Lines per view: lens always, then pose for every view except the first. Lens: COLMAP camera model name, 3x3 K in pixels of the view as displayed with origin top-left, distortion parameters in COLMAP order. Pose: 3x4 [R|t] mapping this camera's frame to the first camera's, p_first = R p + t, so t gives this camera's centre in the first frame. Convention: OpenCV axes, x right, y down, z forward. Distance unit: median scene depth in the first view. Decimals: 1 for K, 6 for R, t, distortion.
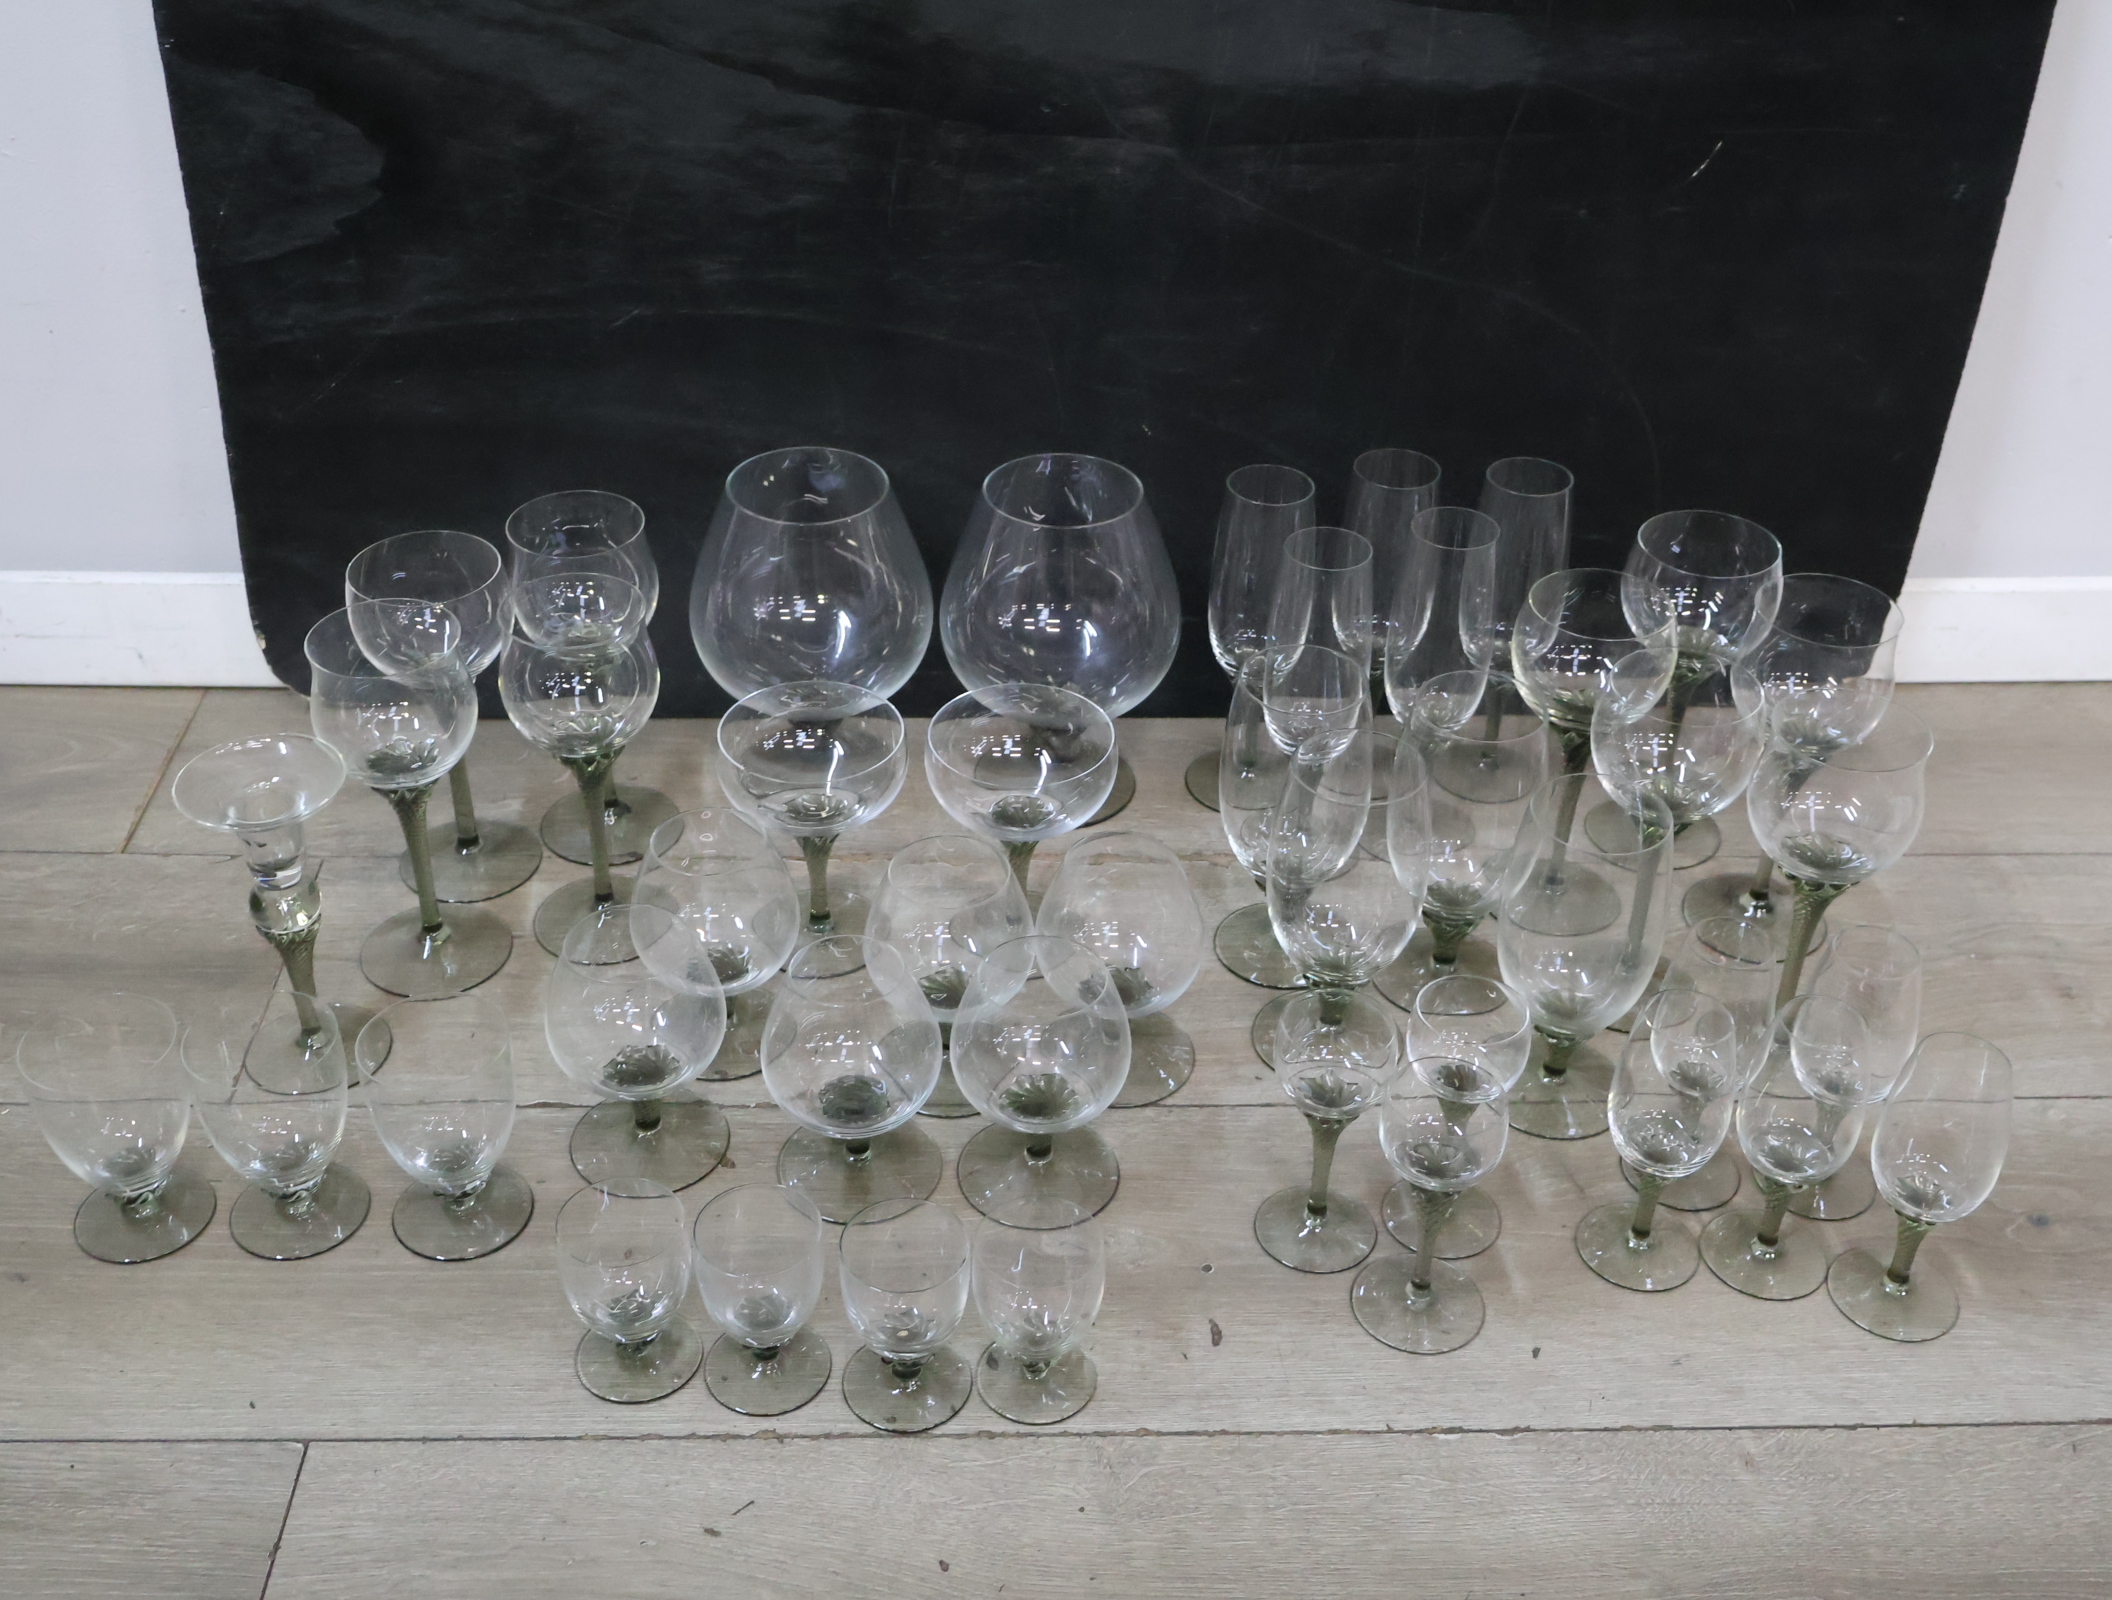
lens RADIAL K [[2336.4, 0, 1052.4], [0, 2336.4, 799.2], [0, 0, 1]] dist [0.007610, 0.000000]
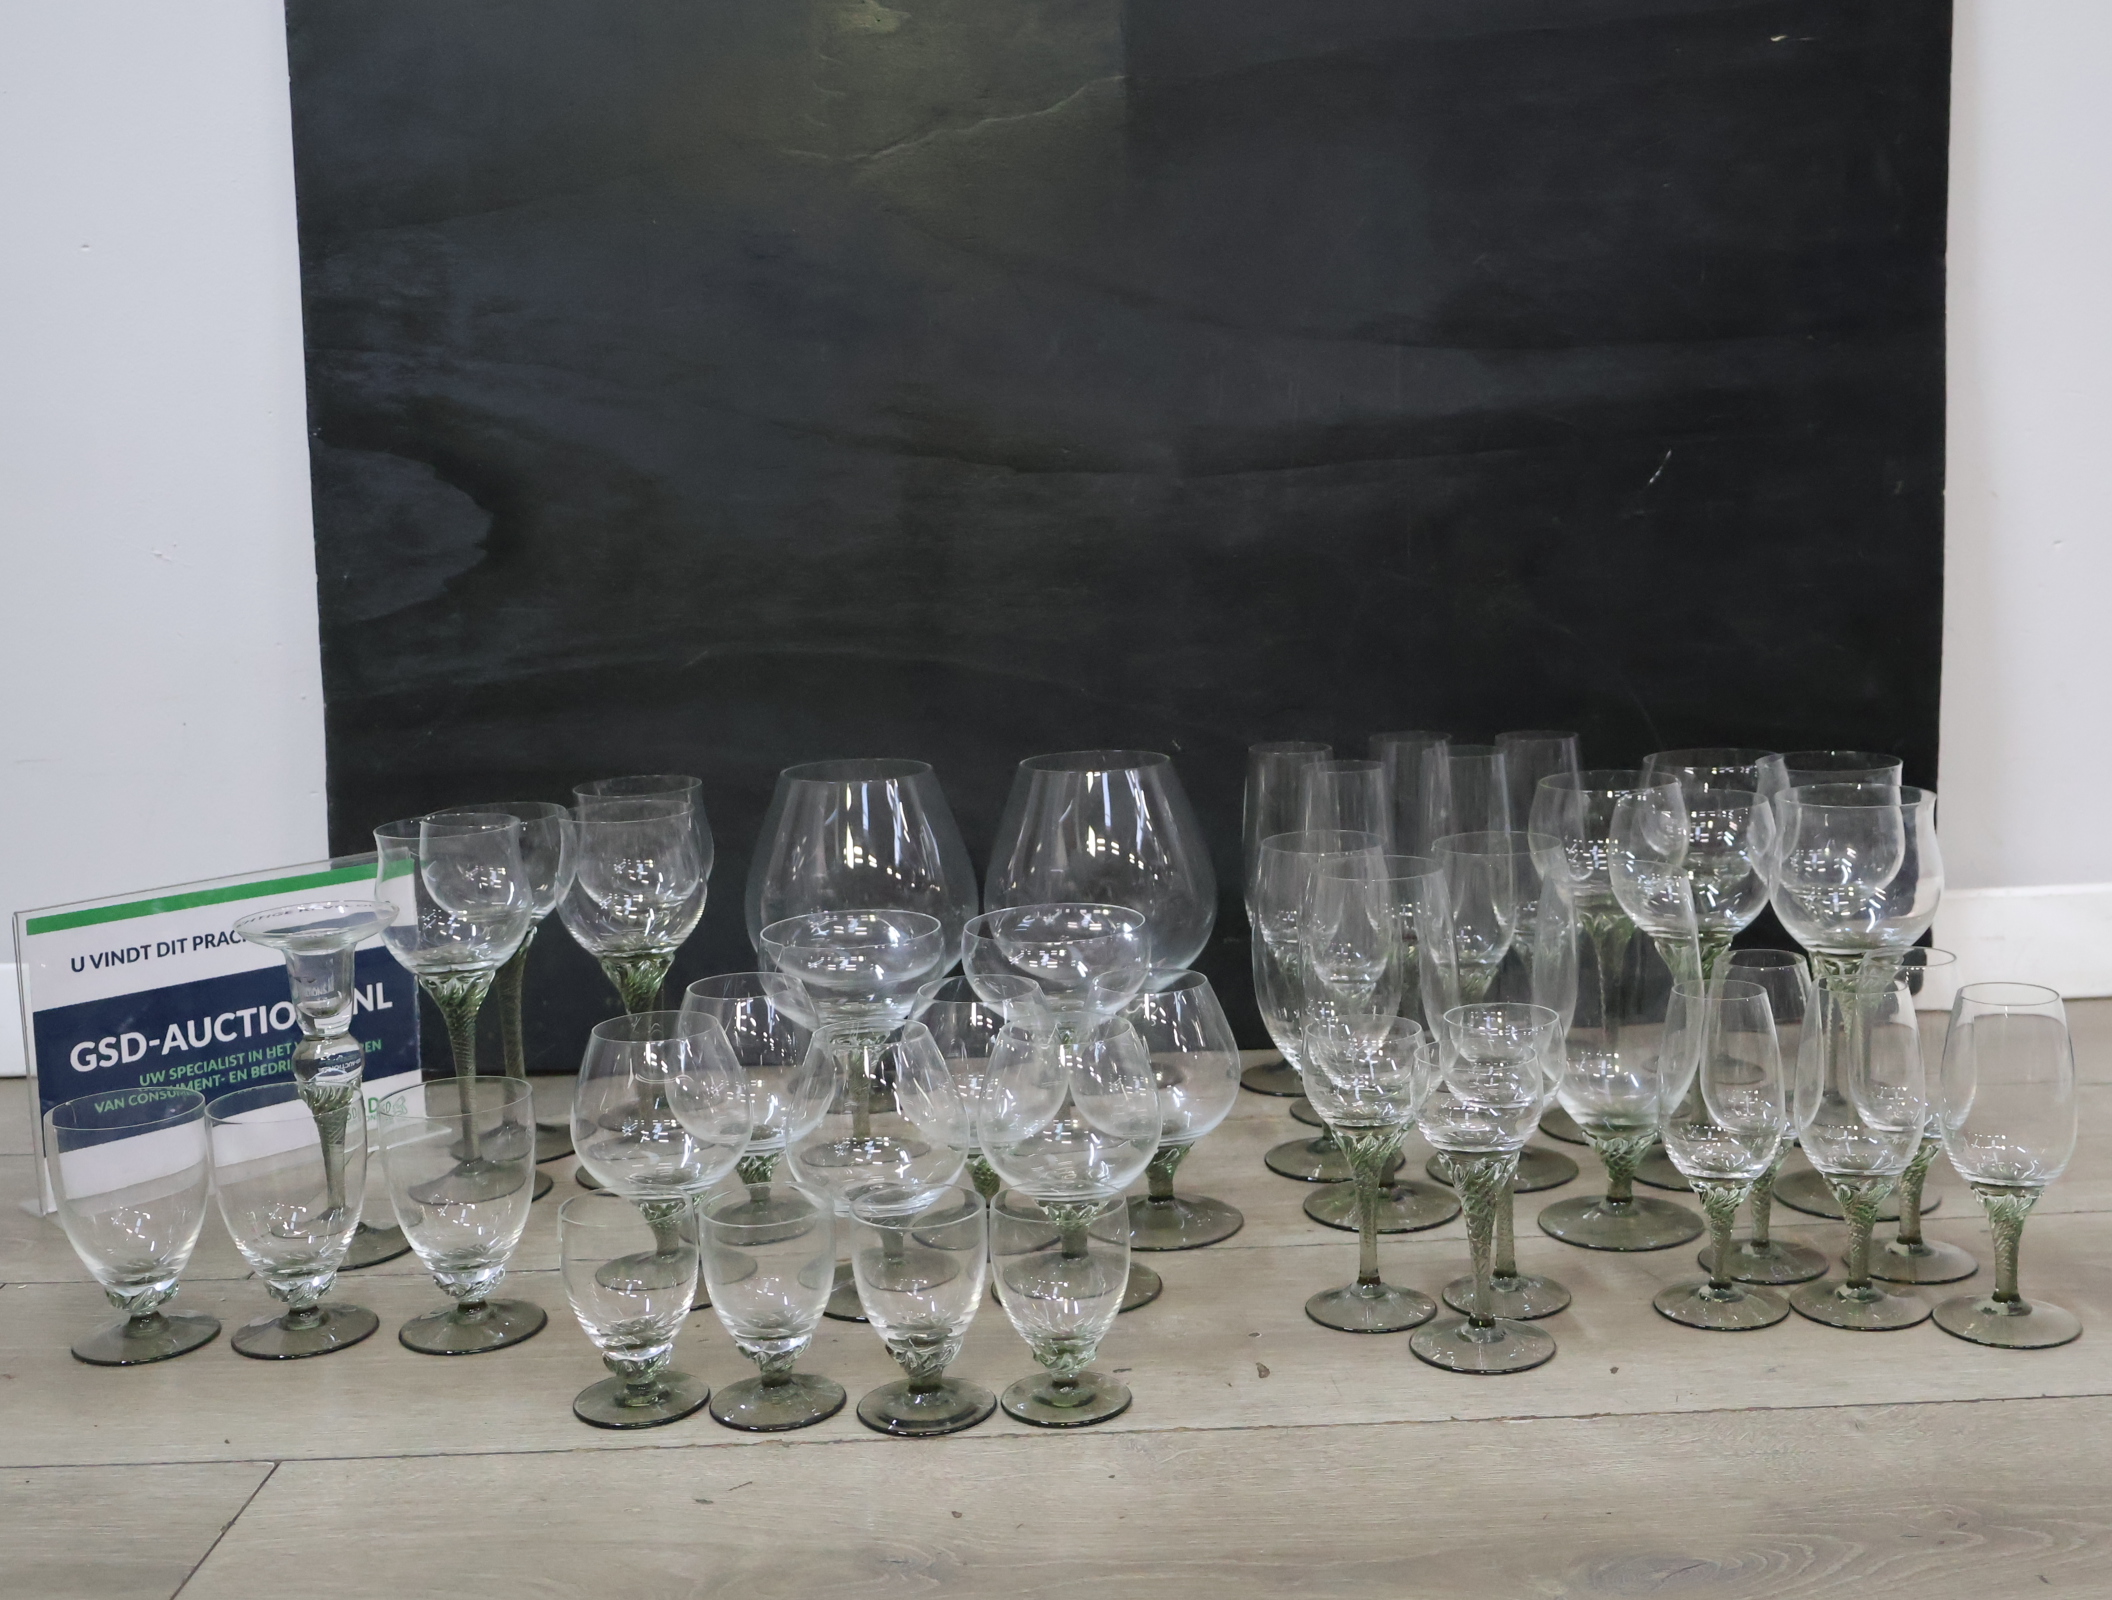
lens RADIAL K [[2336.4, 0, 1056.3], [0, 2336.4, 795.6], [0, 0, 1]] dist [0.007610, 0.000000]
pose [[0.997485, -0.053499, -0.046484, 0.042232], [0.026874, 0.892415, -0.450414, 0.425748], [0.065580, 0.448032, 0.891609, 0.067956]]
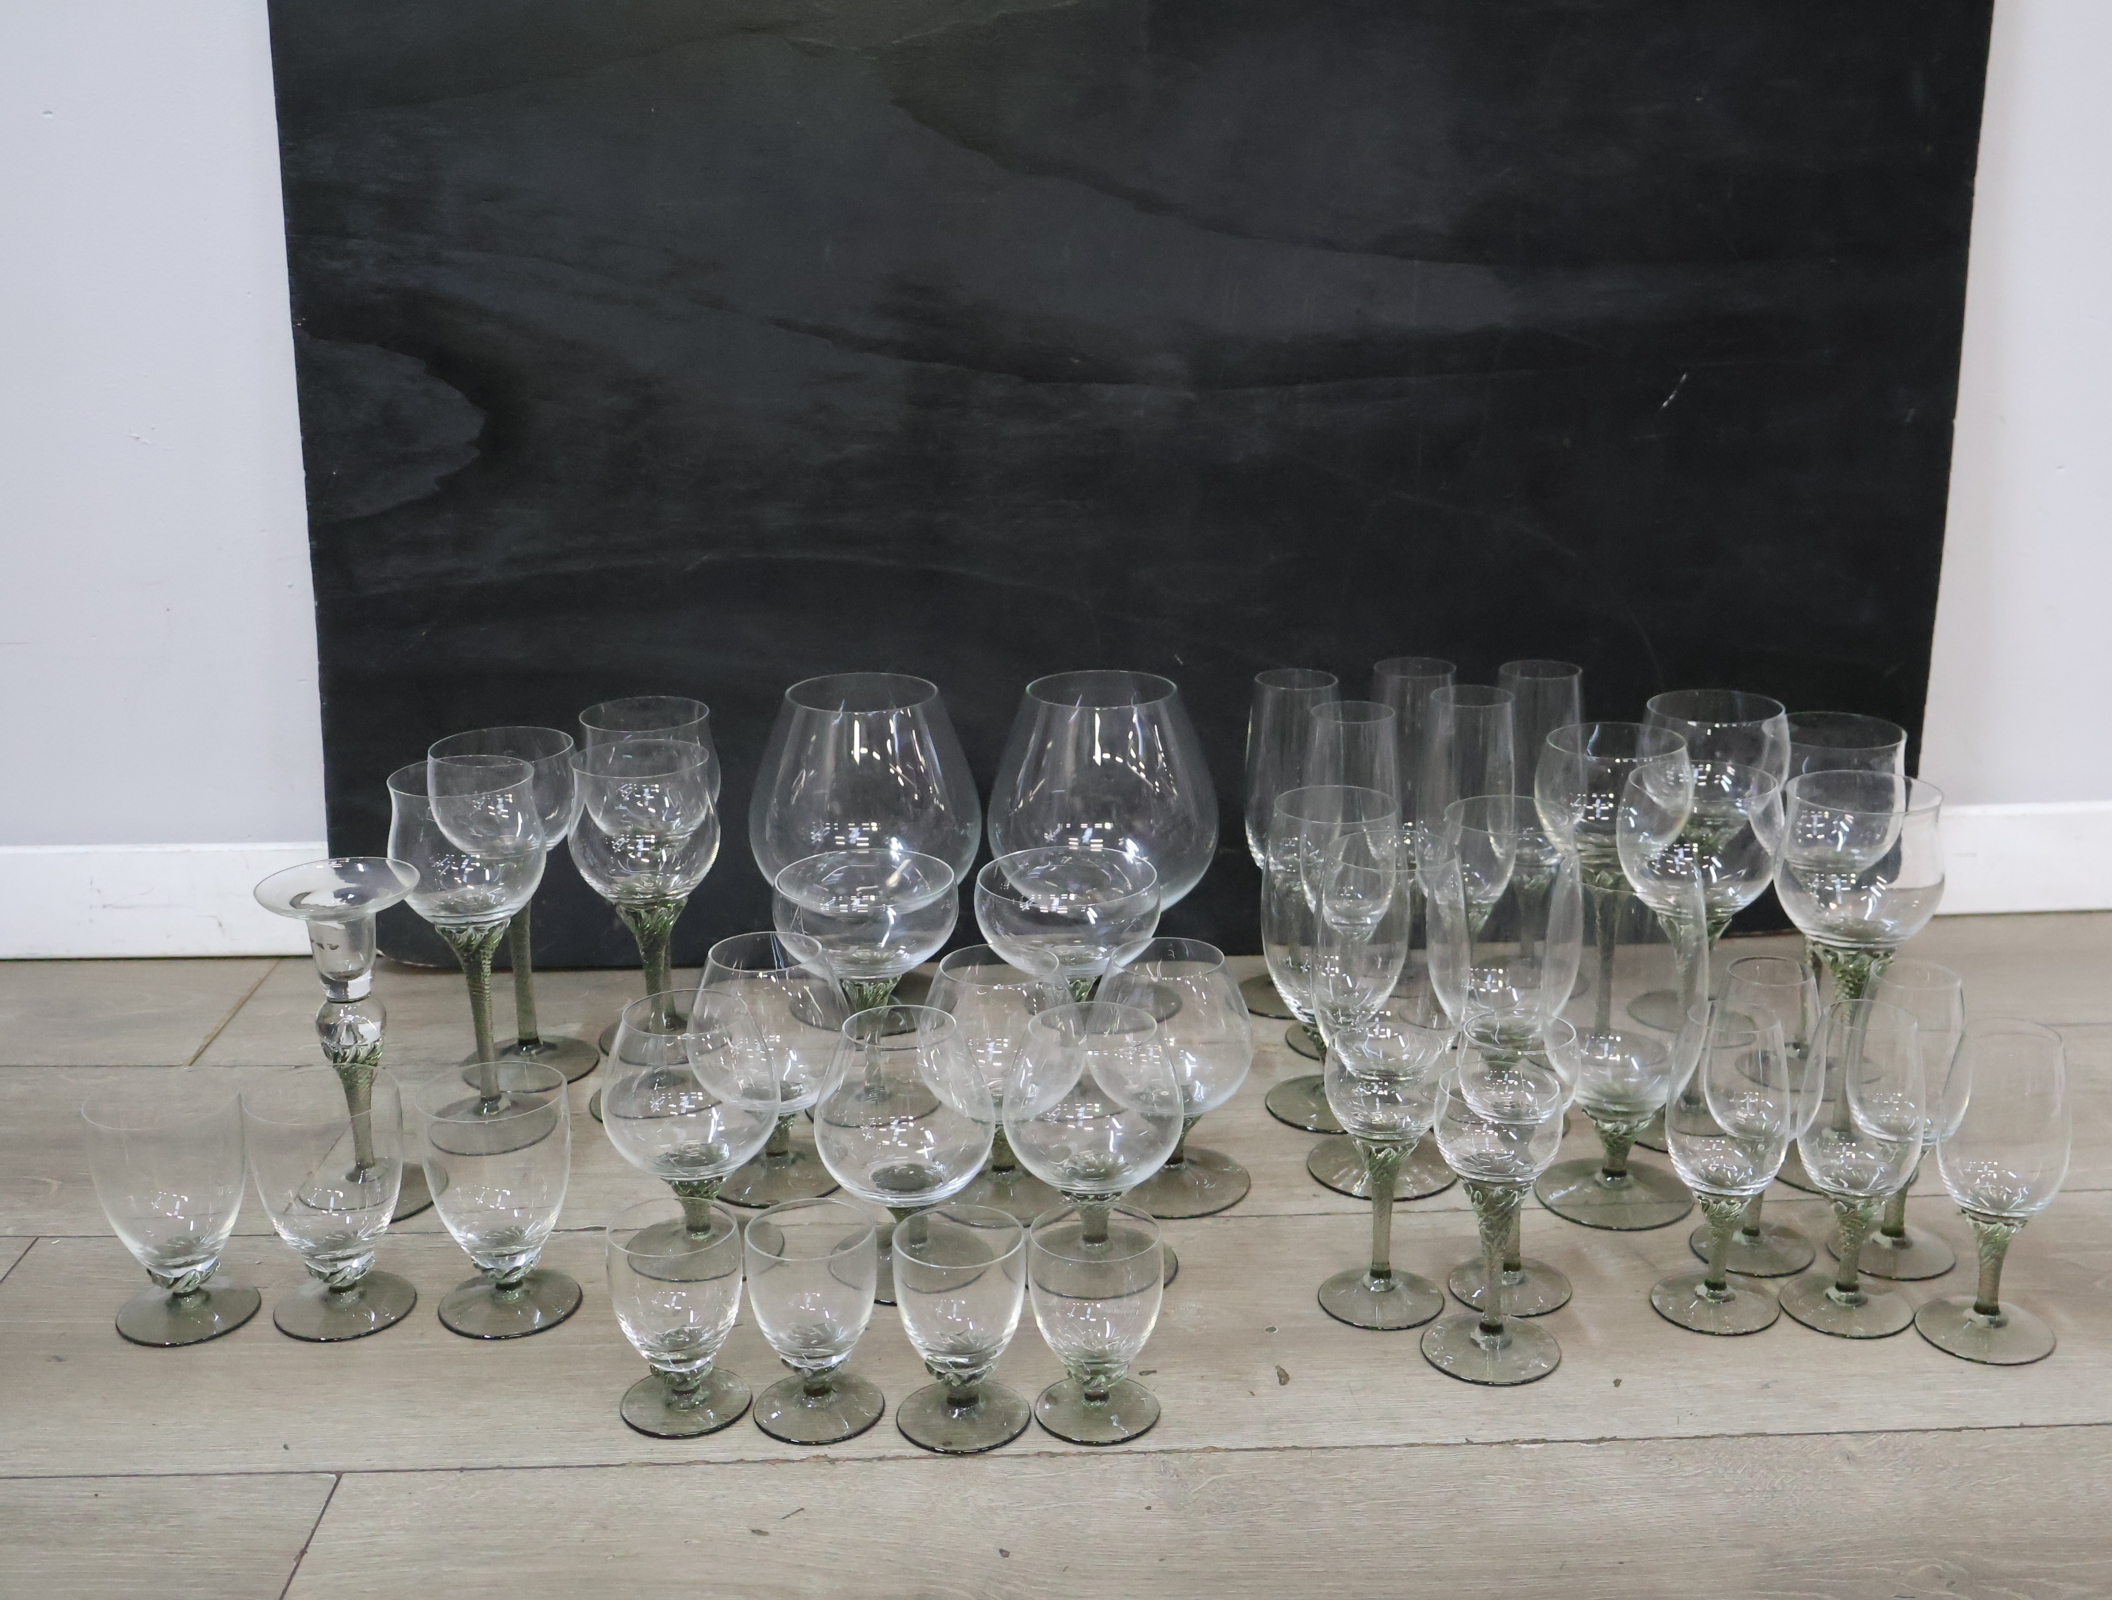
lens RADIAL K [[2336.4, 0, 1058.8], [0, 2336.4, 791.6], [0, 0, 1]] dist [0.007610, 0.000000]
pose [[0.999396, -0.031326, -0.015036, -0.000362], [0.024965, 0.948304, -0.316379, 0.293380], [0.024170, 0.315813, 0.948514, 0.006427]]
